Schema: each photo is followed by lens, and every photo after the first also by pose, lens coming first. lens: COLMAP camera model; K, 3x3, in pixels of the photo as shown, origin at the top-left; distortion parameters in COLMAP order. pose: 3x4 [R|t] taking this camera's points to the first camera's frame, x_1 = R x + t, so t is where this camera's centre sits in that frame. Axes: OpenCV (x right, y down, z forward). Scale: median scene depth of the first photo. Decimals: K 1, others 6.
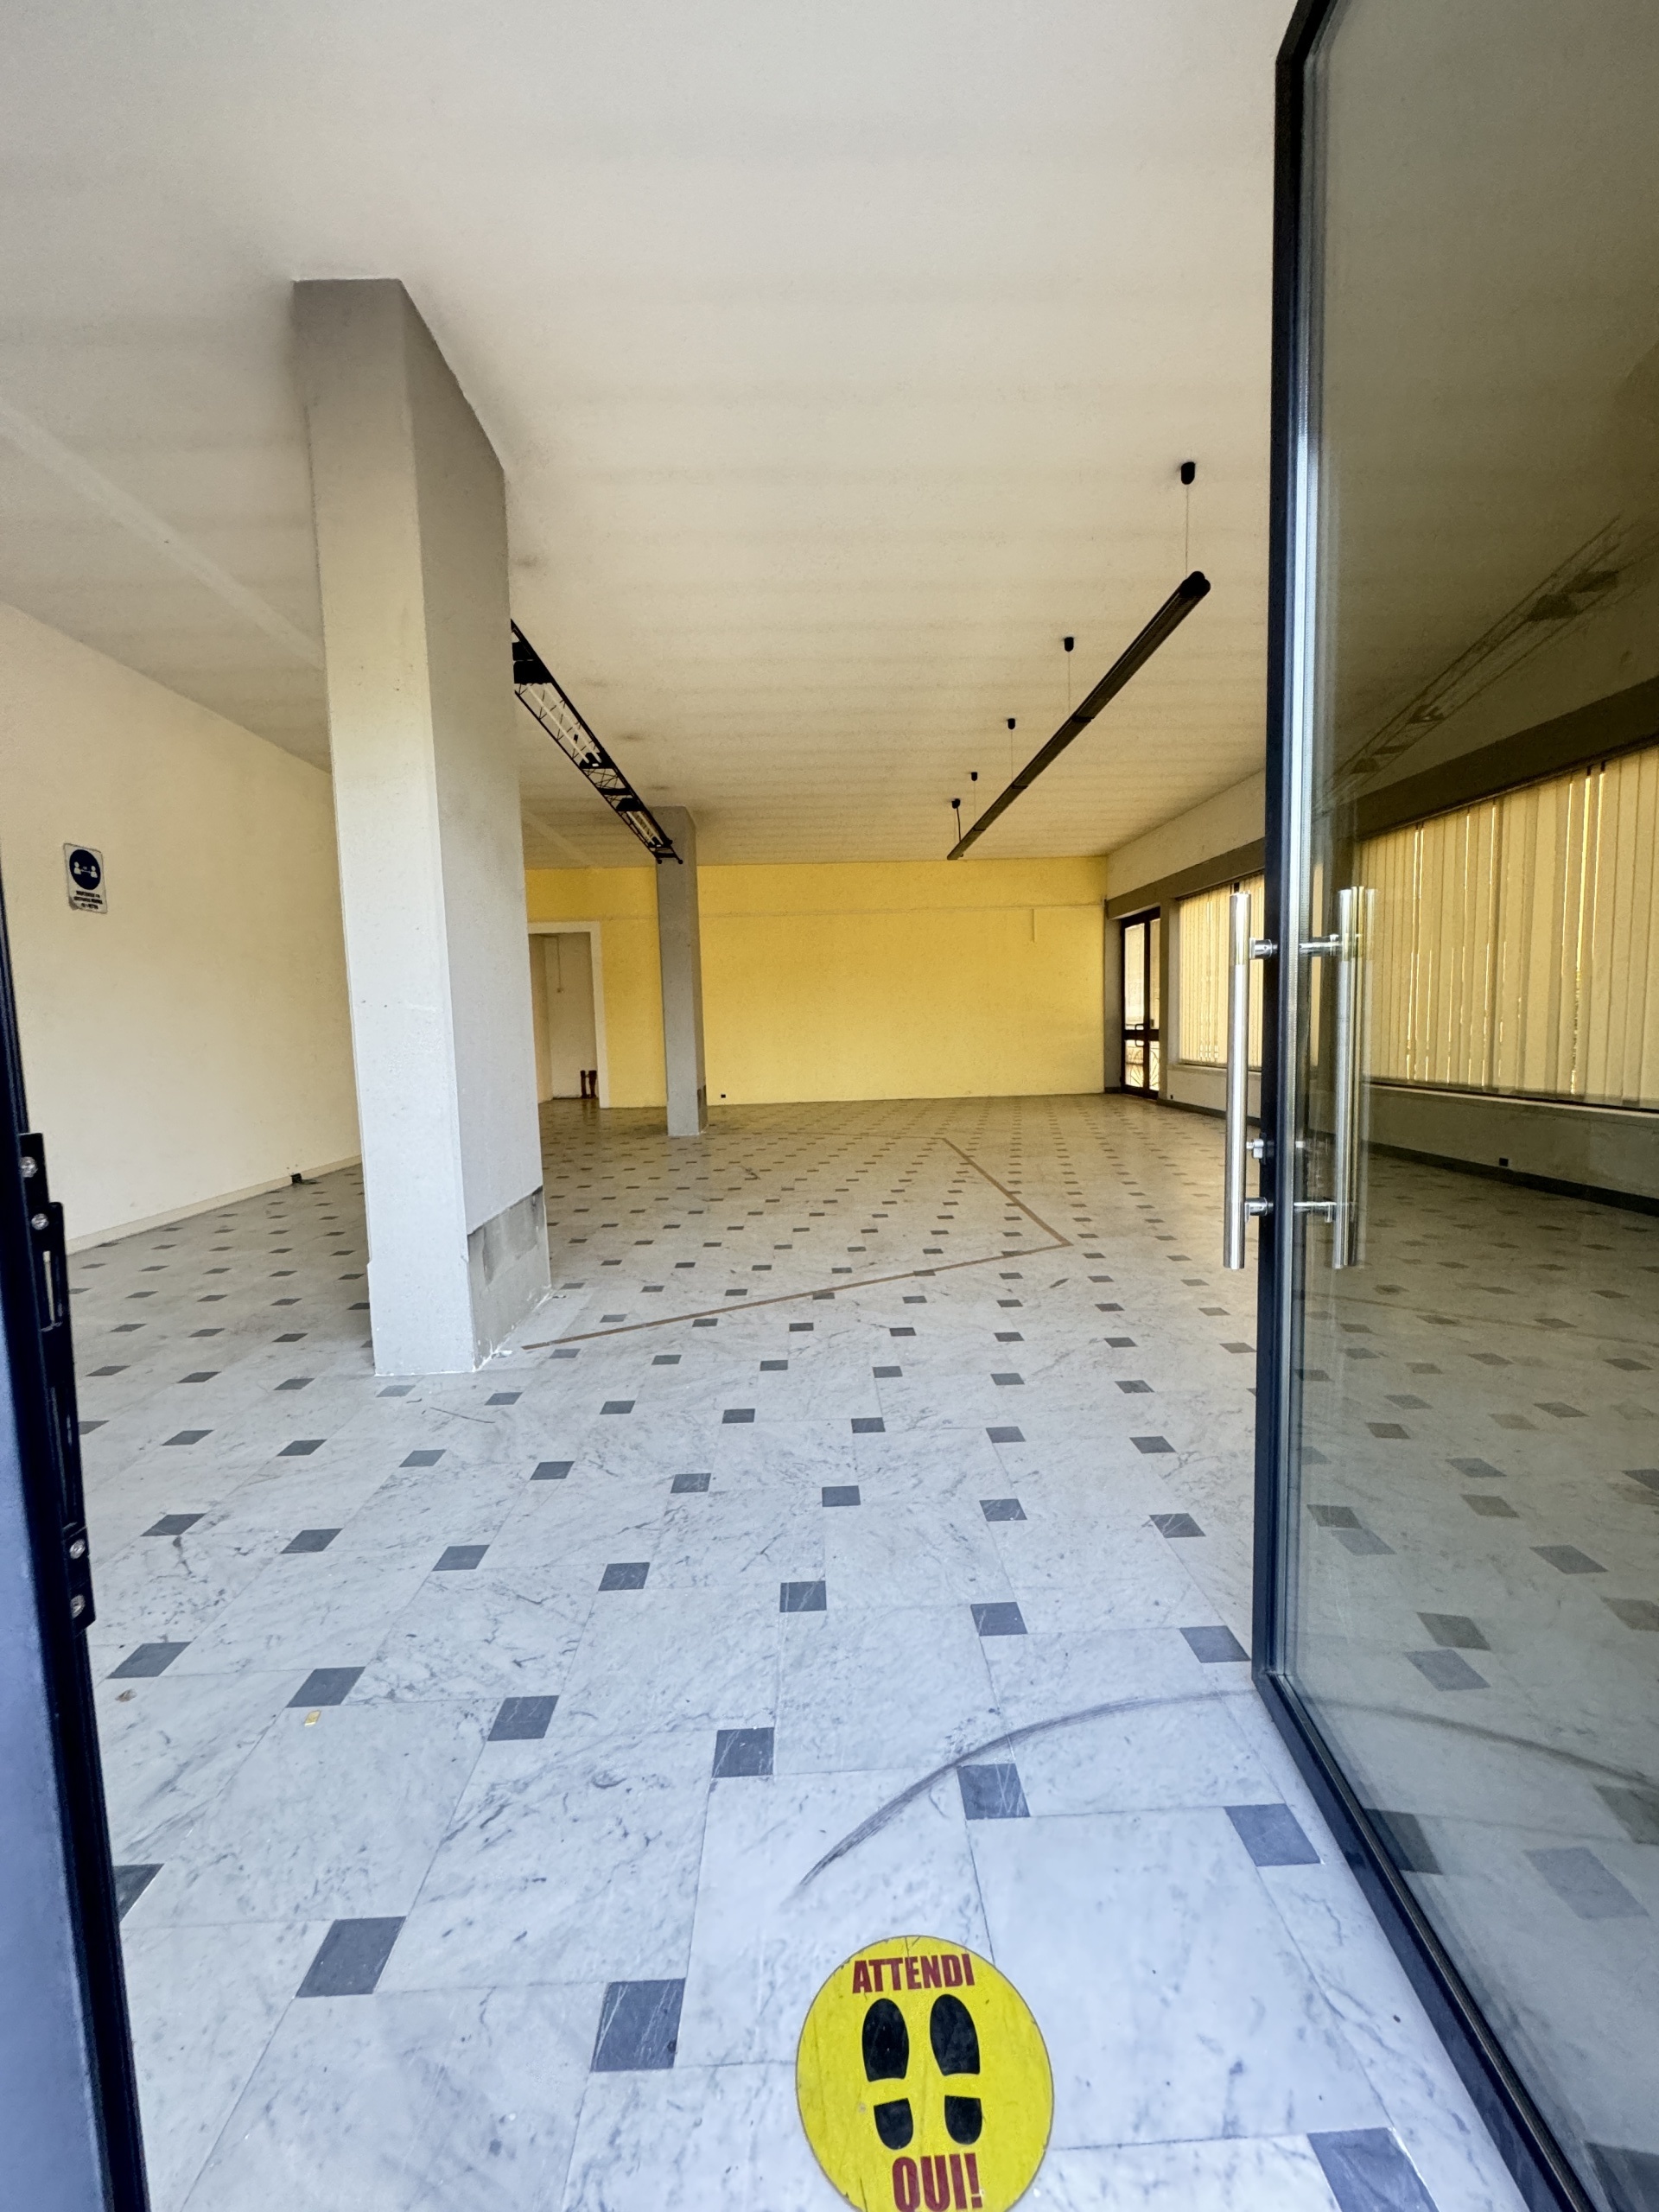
lens RADIAL K [[889.4, 0, 834.4], [0, 889.4, 1101.4], [0, 0, 1]] dist [-0.003009, 0.000497]
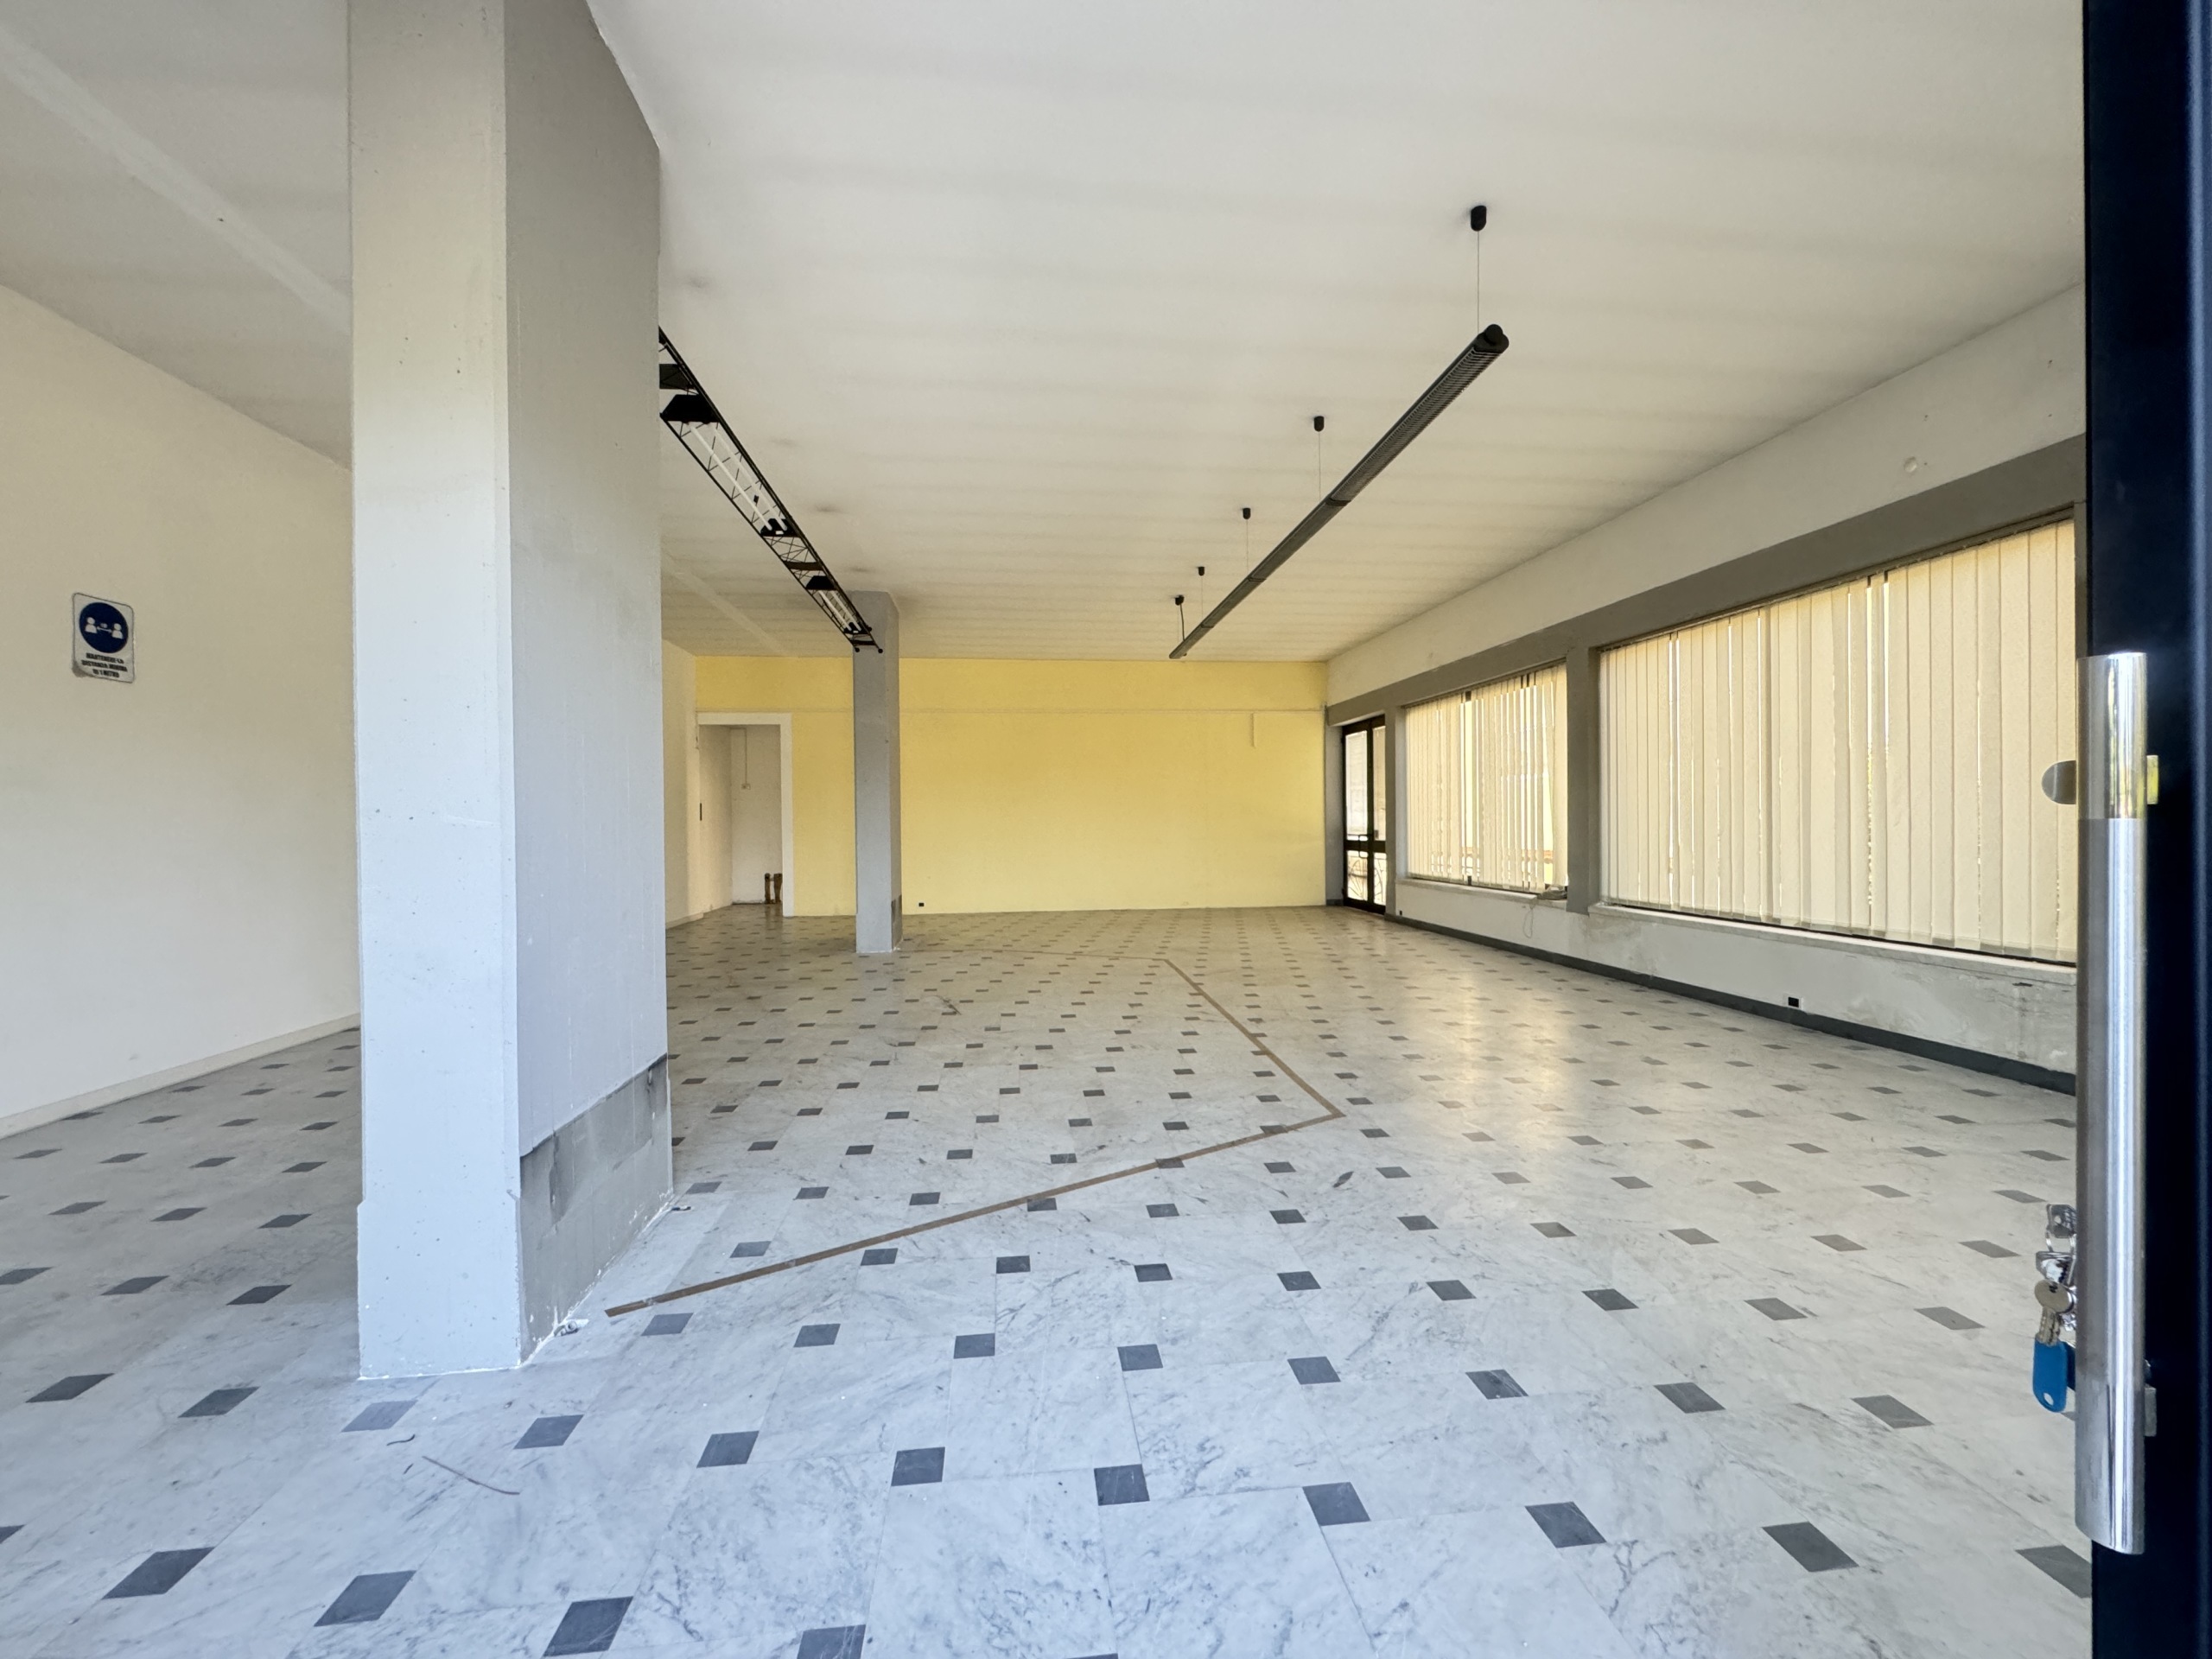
lens RADIAL K [[889.4, 0, 1110.8], [0, 889.4, 826.1], [0, 0, 1]] dist [-0.003009, 0.000497]
pose [[0.996542, 0.017234, 0.081288, -0.022252], [-0.010334, 0.996364, -0.084564, -0.041867], [-0.082450, 0.083432, 0.993097, 0.236908]]
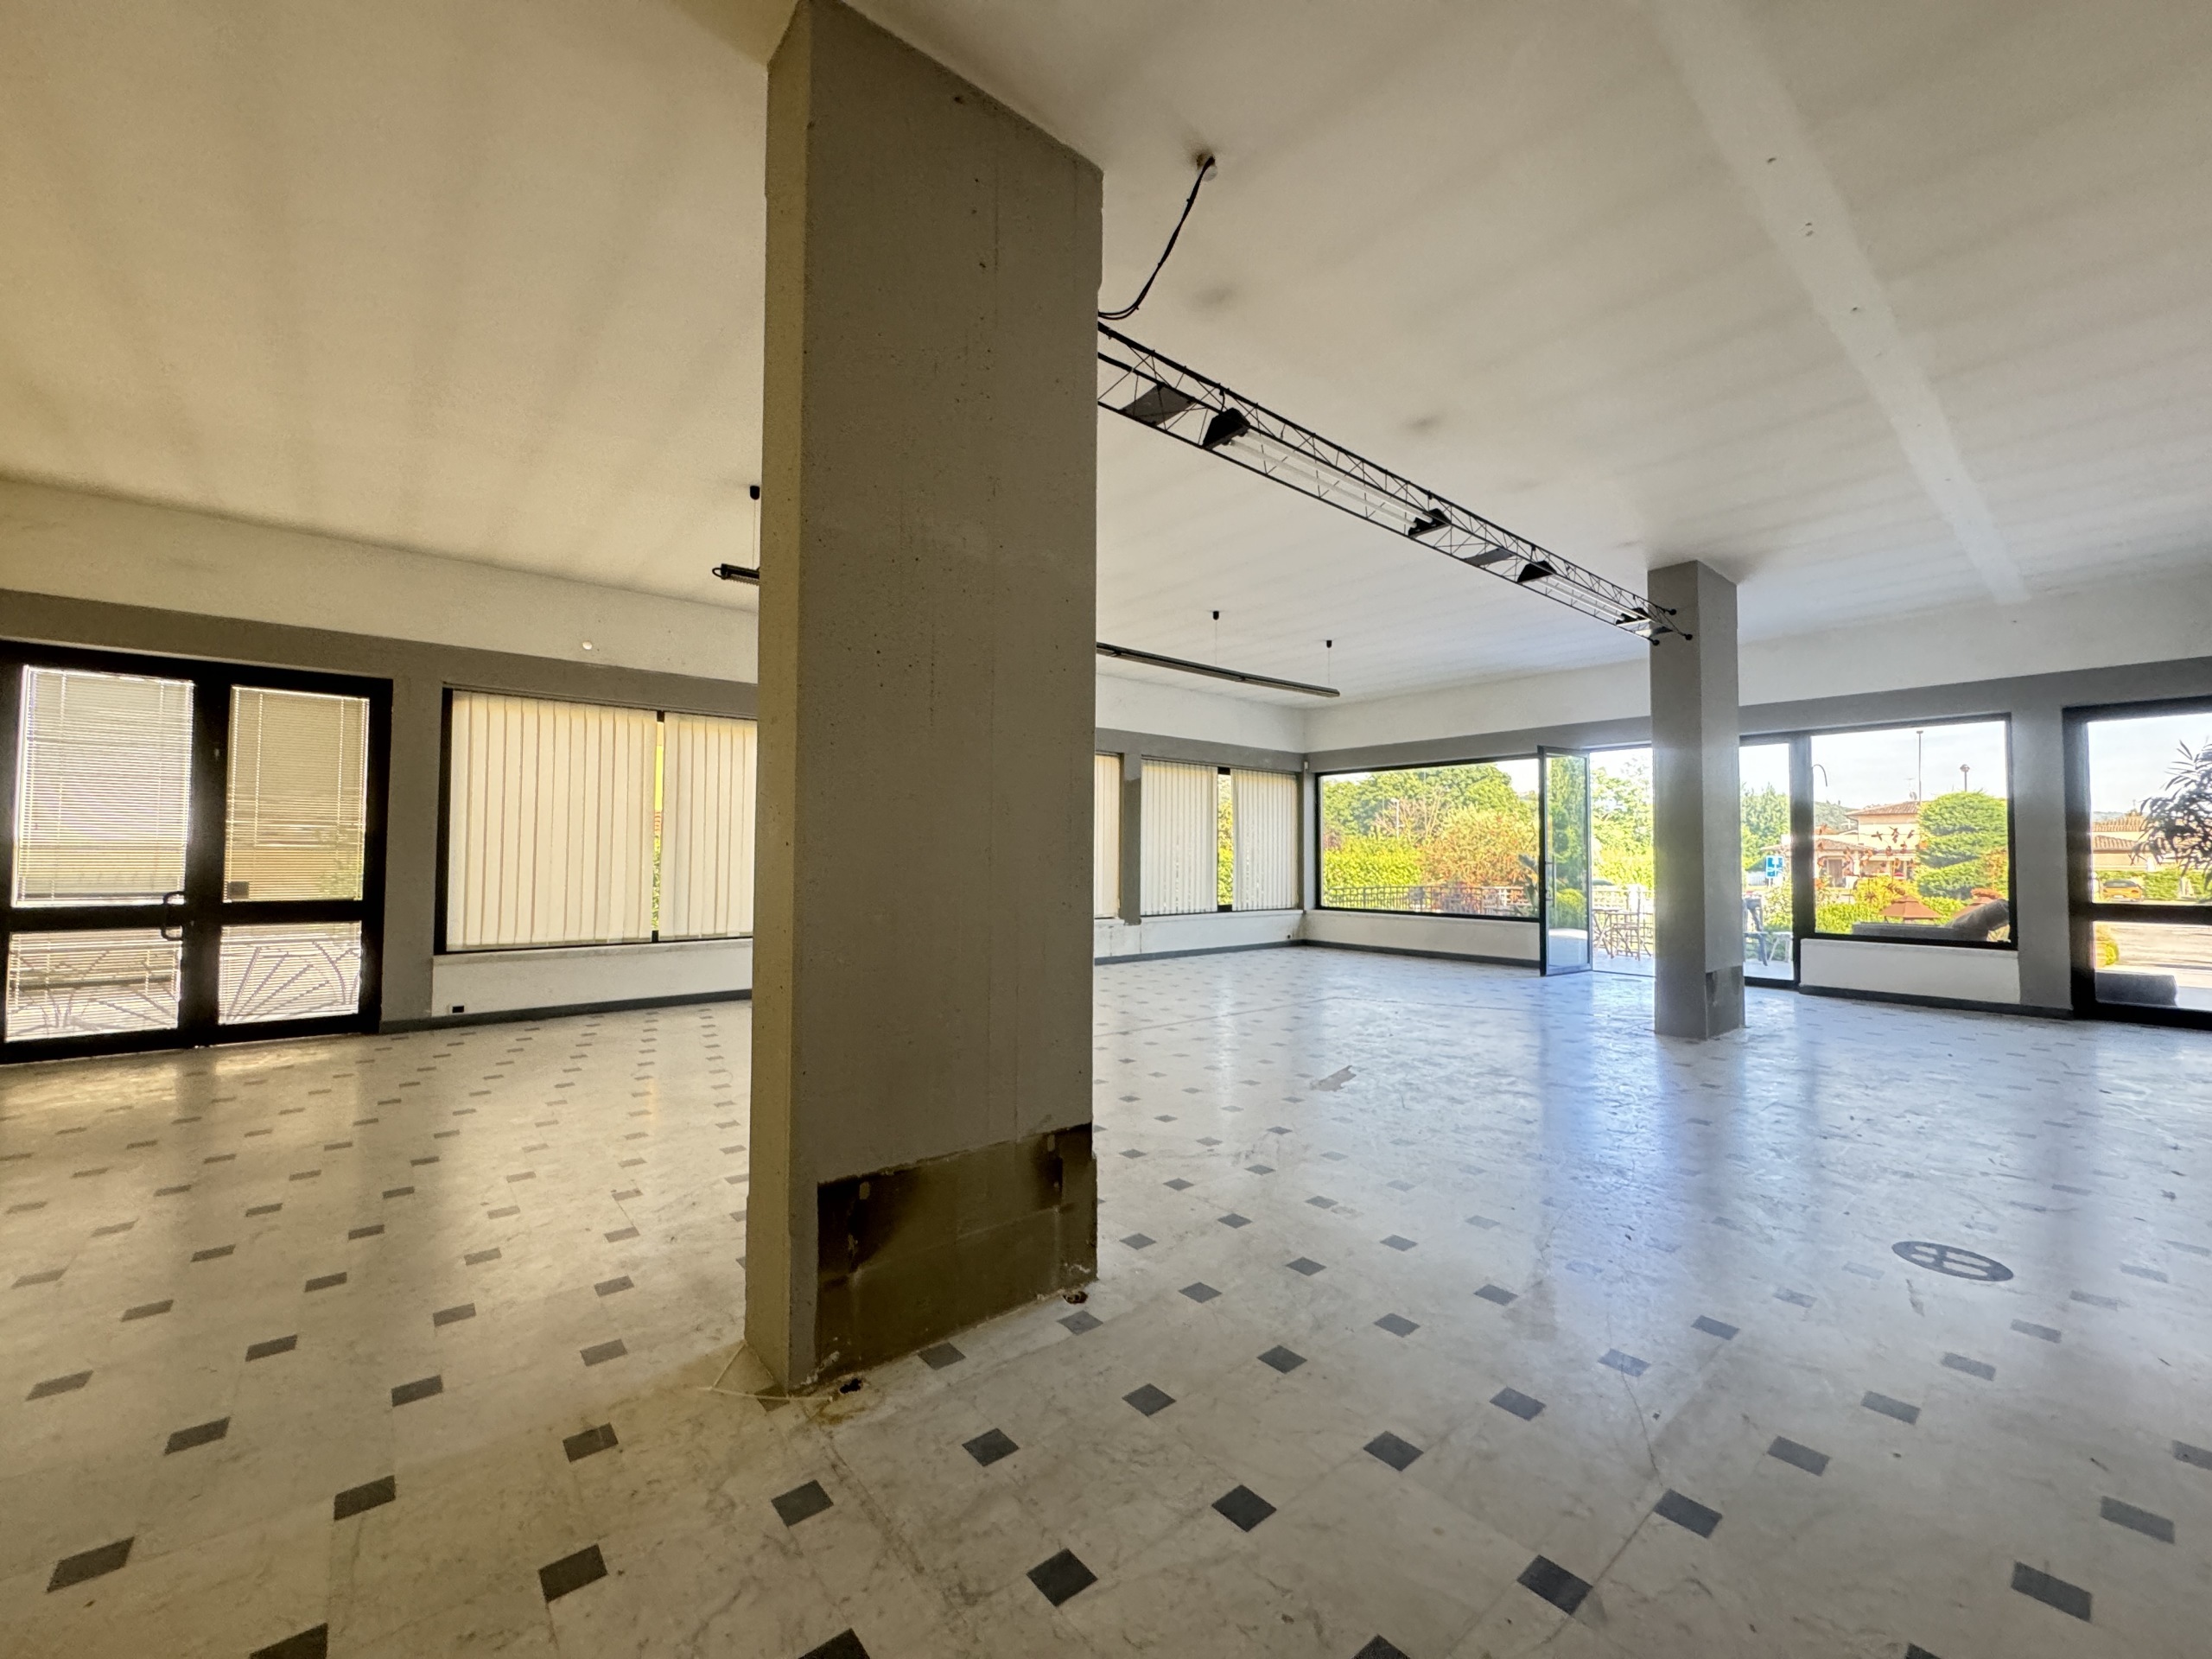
lens RADIAL K [[889.4, 0, 1113.0], [0, 889.4, 832.8], [0, 0, 1]] dist [-0.003009, 0.000497]
pose [[-0.612905, 0.032302, 0.789496, -1.131911], [0.071231, 0.997355, 0.014491, -0.309324], [-0.786939, 0.065118, -0.613584, 3.086112]]
